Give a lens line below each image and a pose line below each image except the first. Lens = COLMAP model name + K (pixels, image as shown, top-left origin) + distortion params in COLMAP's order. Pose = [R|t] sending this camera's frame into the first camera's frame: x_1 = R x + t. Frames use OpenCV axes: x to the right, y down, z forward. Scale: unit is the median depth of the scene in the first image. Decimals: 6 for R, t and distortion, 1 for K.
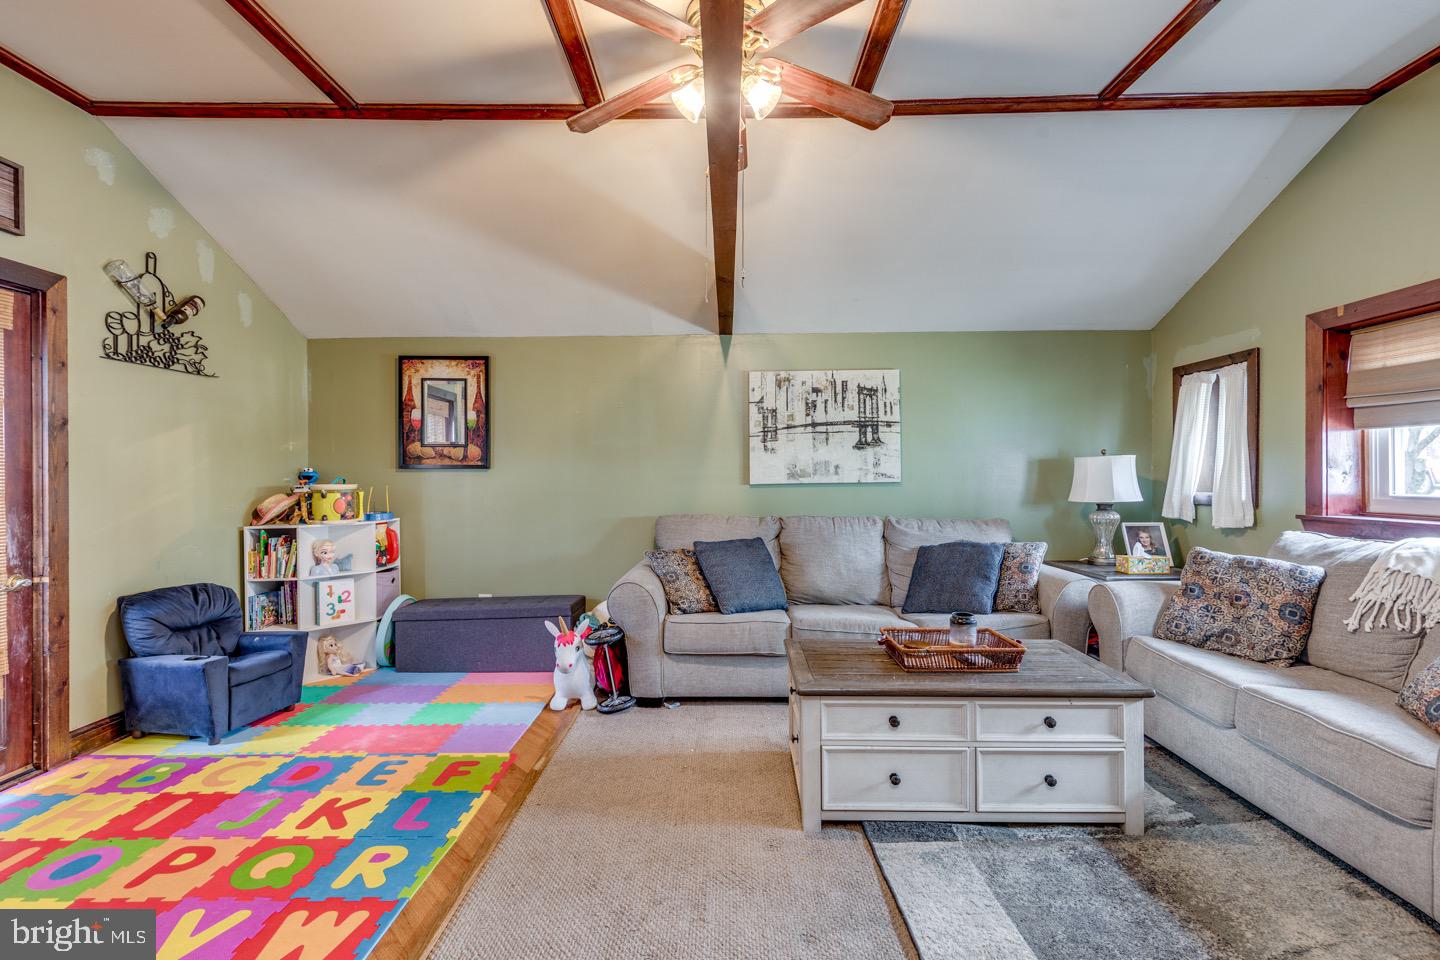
lens RADIAL K [[643.0, 0, 718.2], [0, 643.0, 476.1], [0, 0, 1]] dist [0.002458, -0.000103]
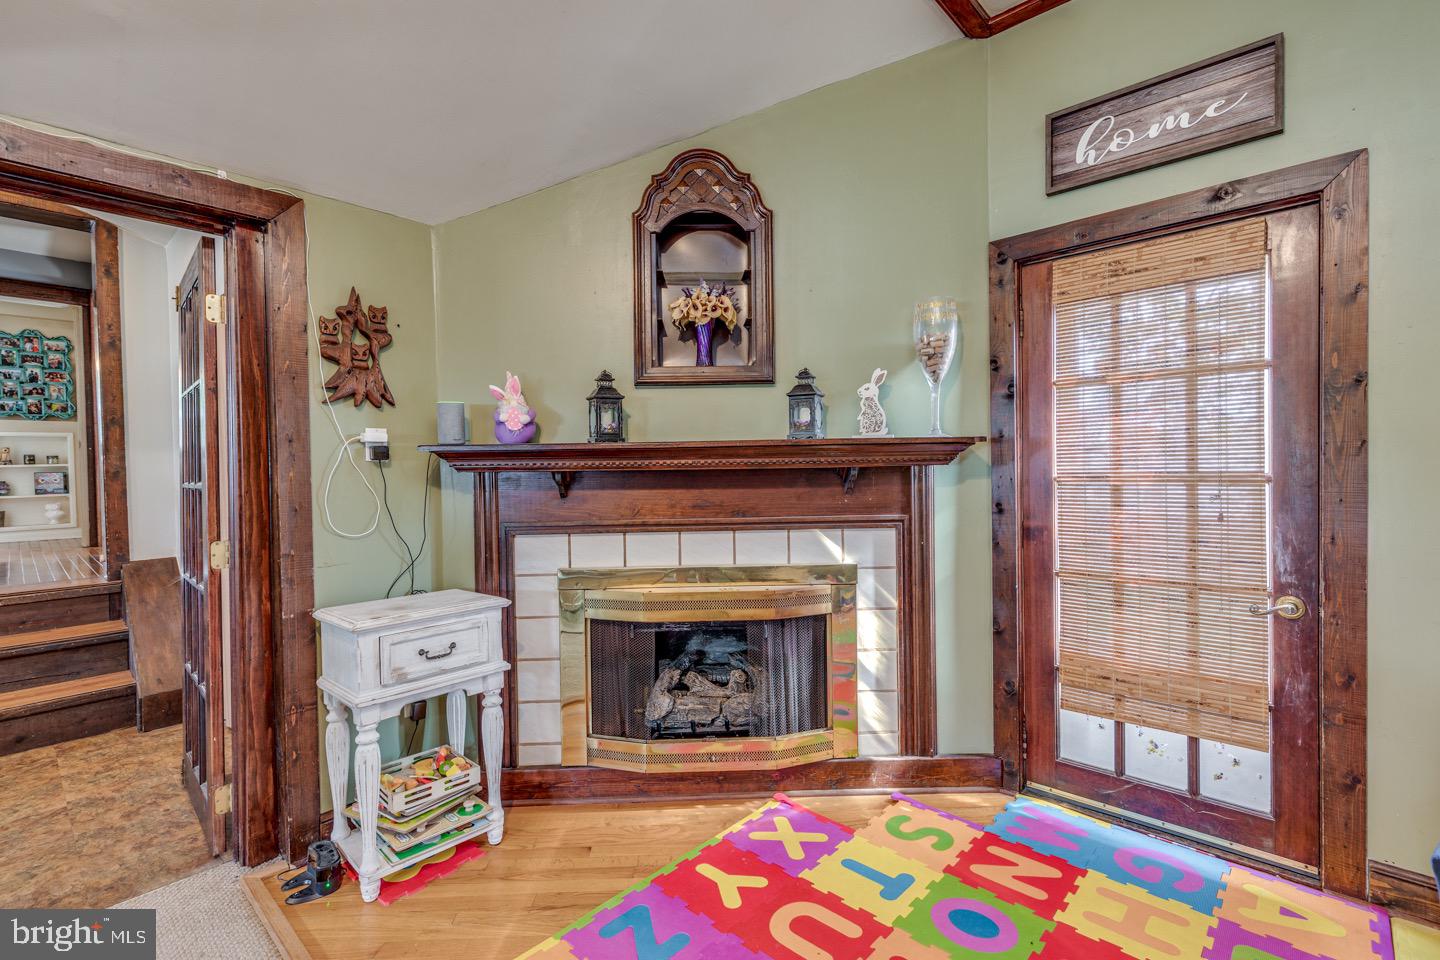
lens RADIAL K [[643.0, 0, 721.3], [0, 643.0, 476.3], [0, 0, 1]] dist [0.002458, -0.000103]
pose [[-0.662664, 0.023236, -0.748556, -0.111229], [0.012860, 0.999724, 0.019648, -0.006910], [0.748806, 0.003394, -0.662780, 0.998429]]
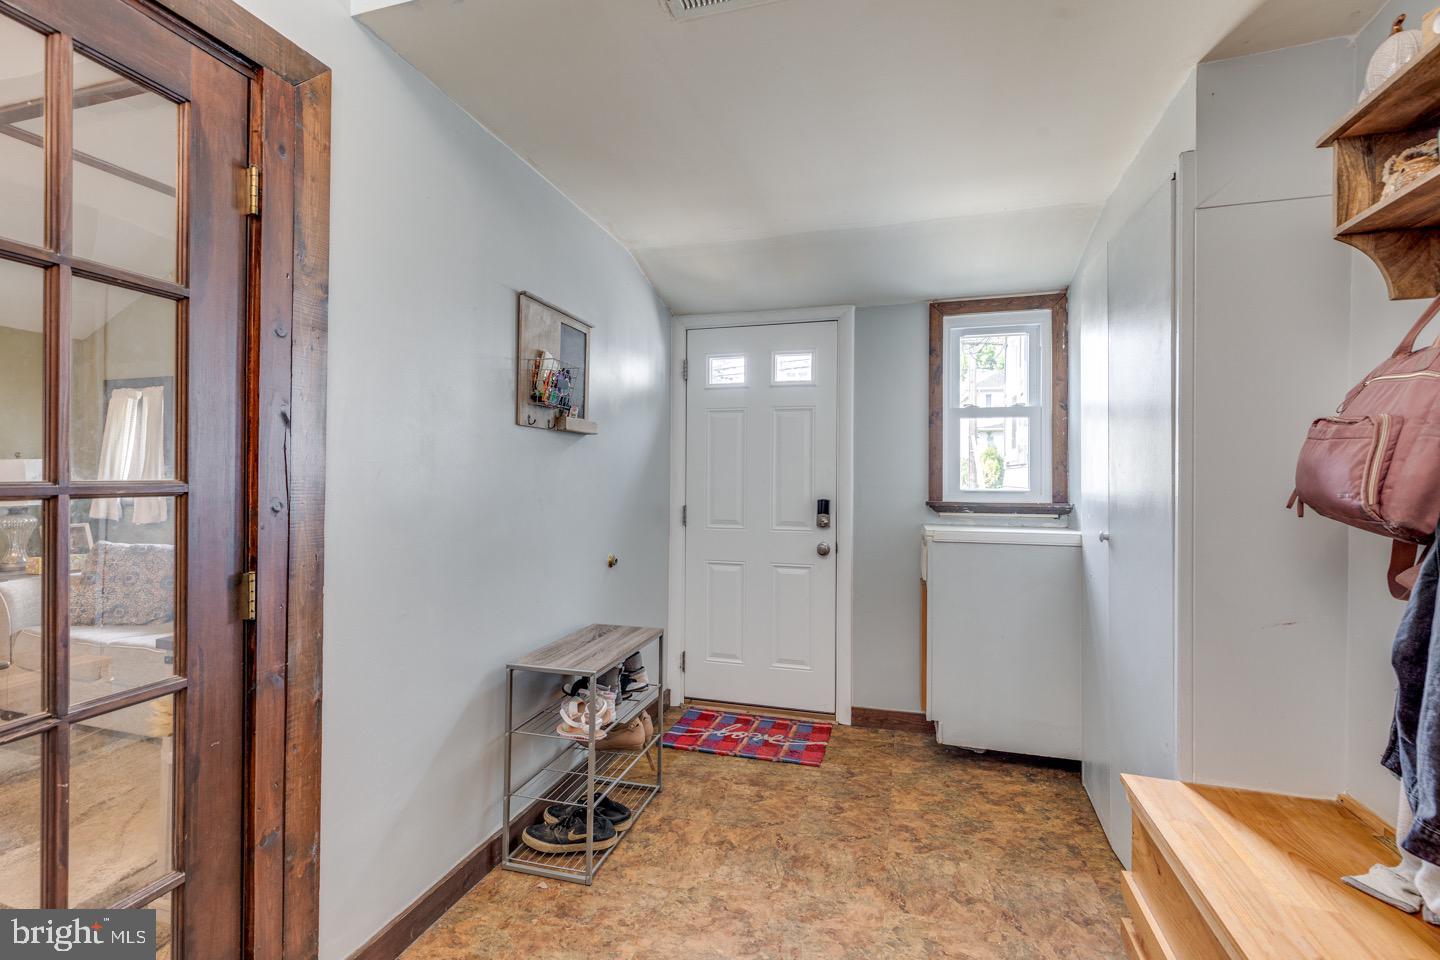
lens RADIAL K [[643.0, 0, 719.9], [0, 643.0, 475.1], [0, 0, 1]] dist [0.002458, -0.000103]
pose [[0.272312, 0.012719, 0.962125, -0.076656], [-0.003947, 0.999919, -0.012102, 0.001457], [-0.962201, -0.000502, 0.272341, -0.420069]]
